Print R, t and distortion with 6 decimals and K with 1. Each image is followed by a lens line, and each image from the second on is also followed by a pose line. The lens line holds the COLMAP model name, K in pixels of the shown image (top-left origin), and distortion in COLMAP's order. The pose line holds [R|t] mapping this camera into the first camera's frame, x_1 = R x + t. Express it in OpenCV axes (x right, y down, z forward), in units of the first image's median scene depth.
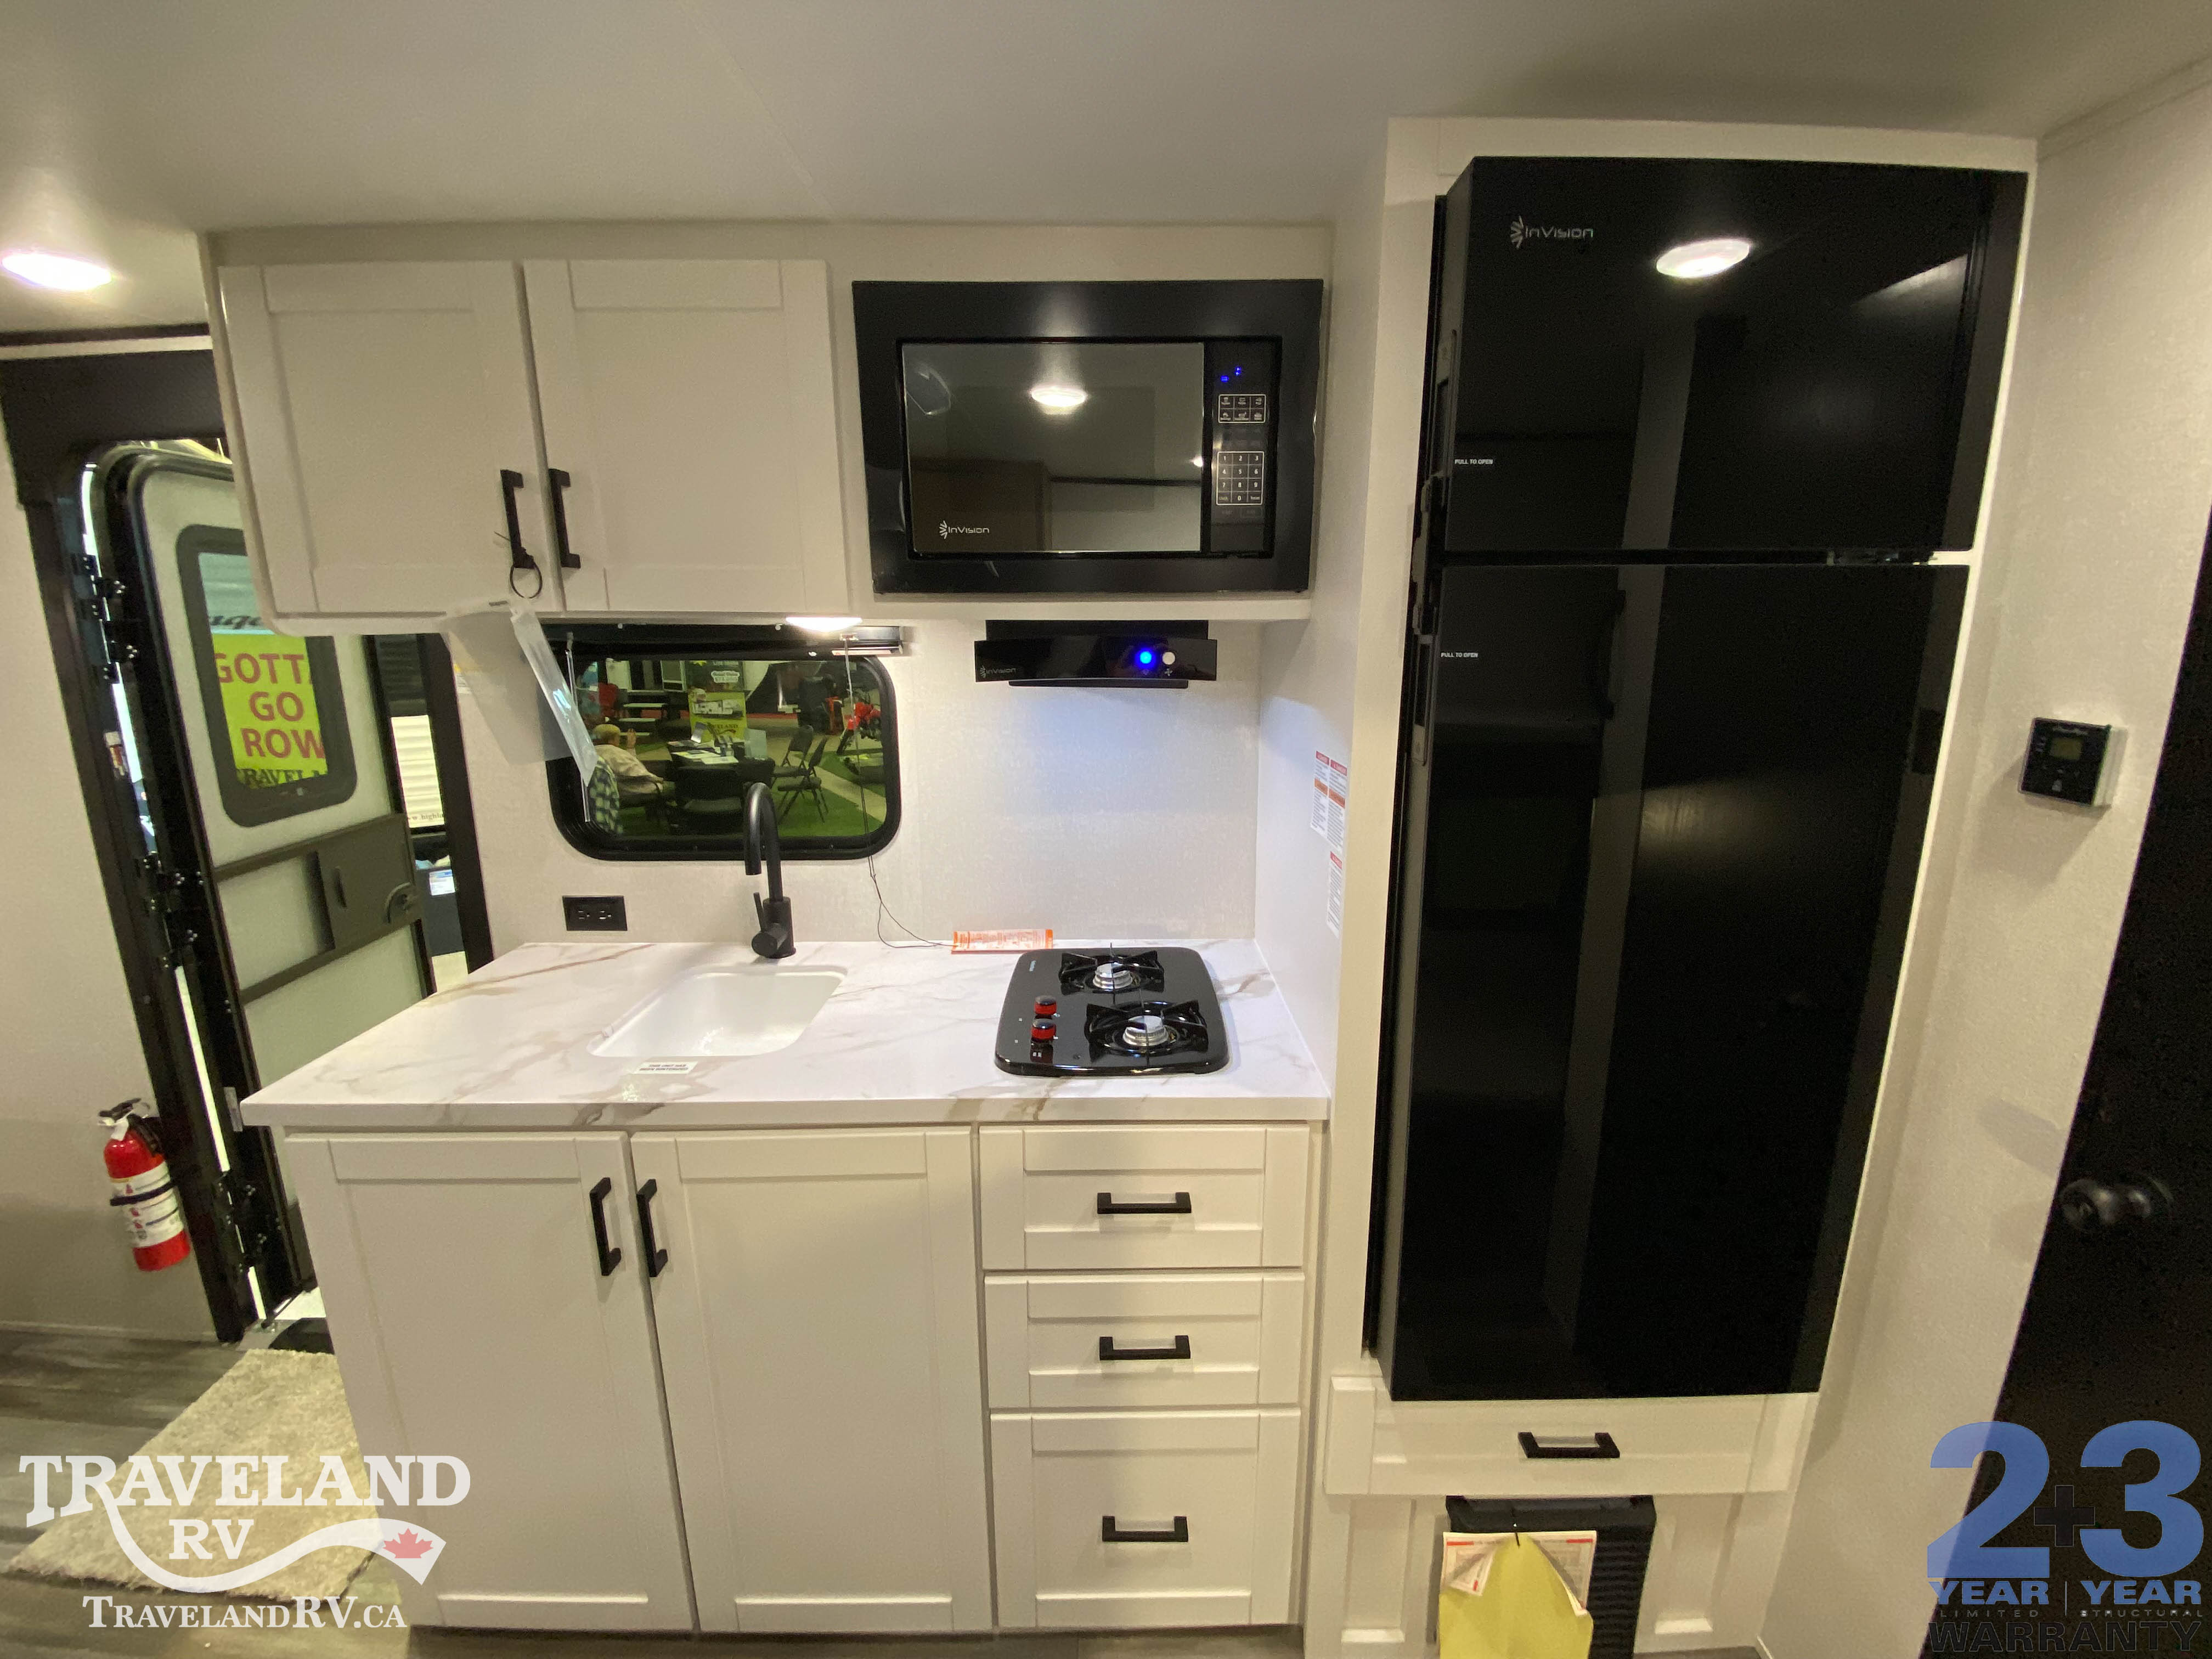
lens RADIAL K [[901.9, 0, 1117.9], [0, 901.9, 829.1], [0, 0, 1]] dist [-0.017684, -0.003124]
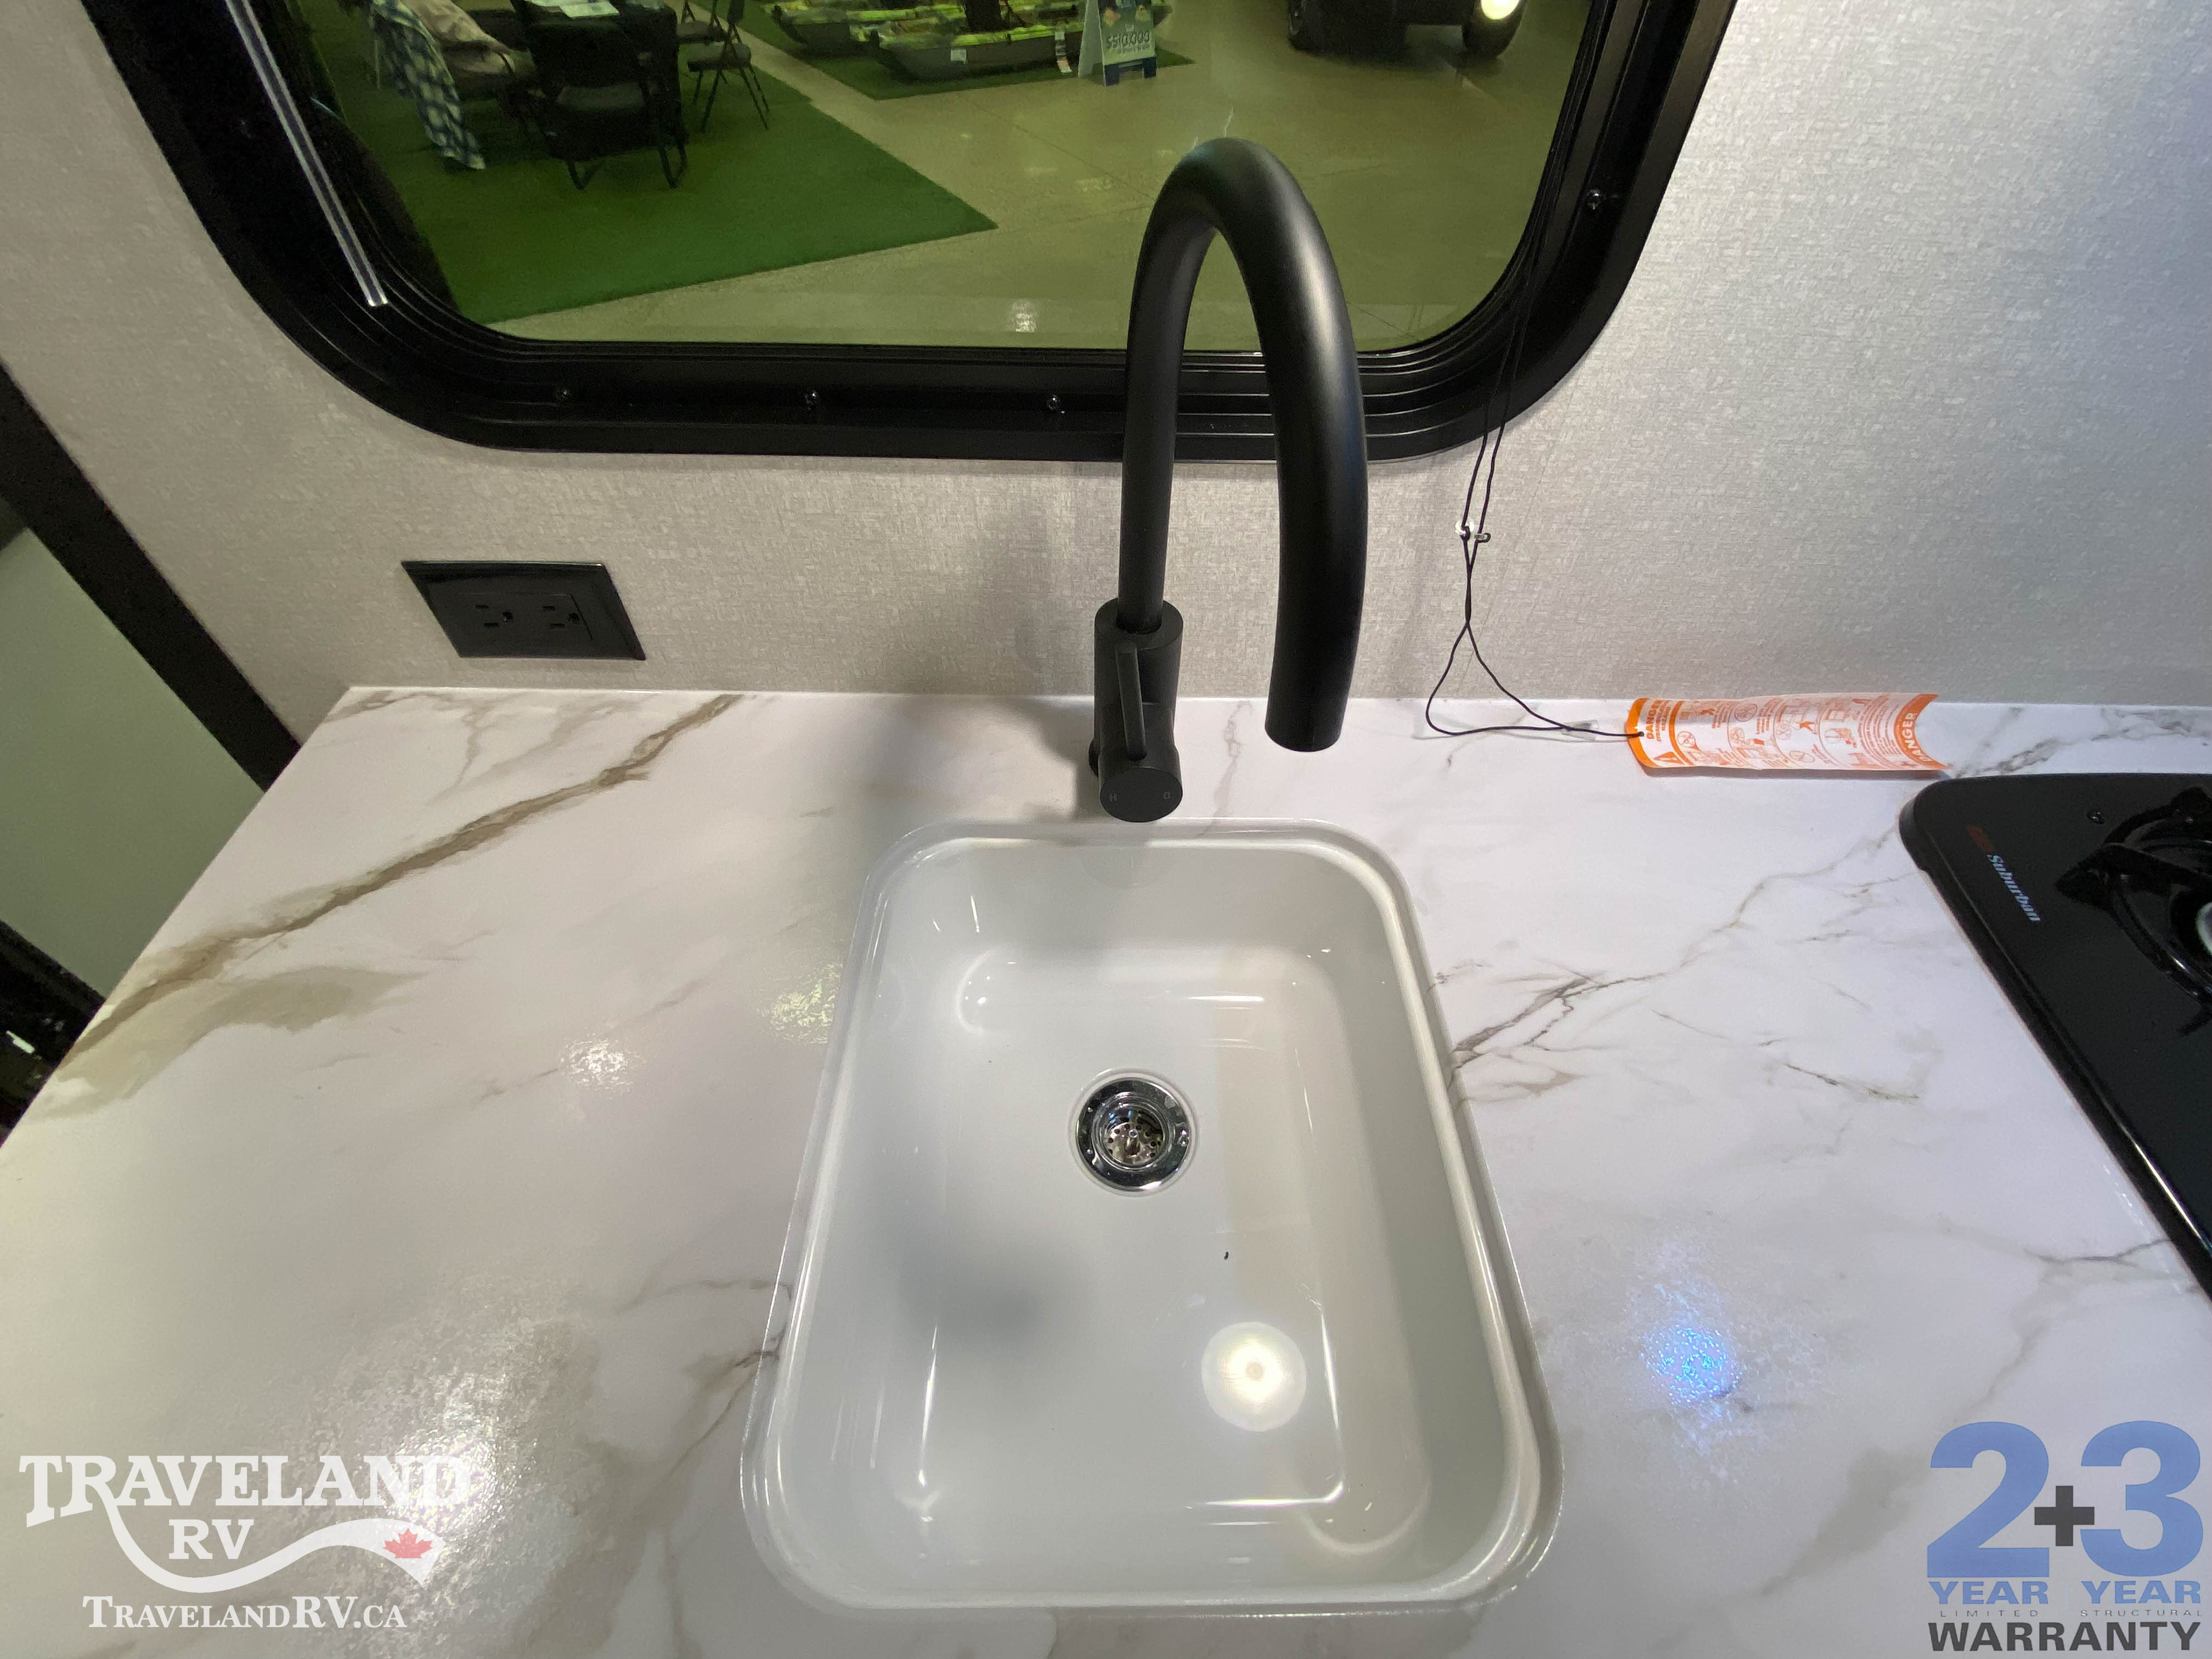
lens RADIAL K [[983.0, 0, 1114.9], [0, 983.0, 831.0], [0, 0, 1]] dist [-0.014661, -0.001093]
pose [[0.999759, 0.021884, 0.001739, -0.065632], [-0.018830, 0.814117, 0.580396, -0.008586], [0.011285, -0.580289, 0.814333, 0.118331]]
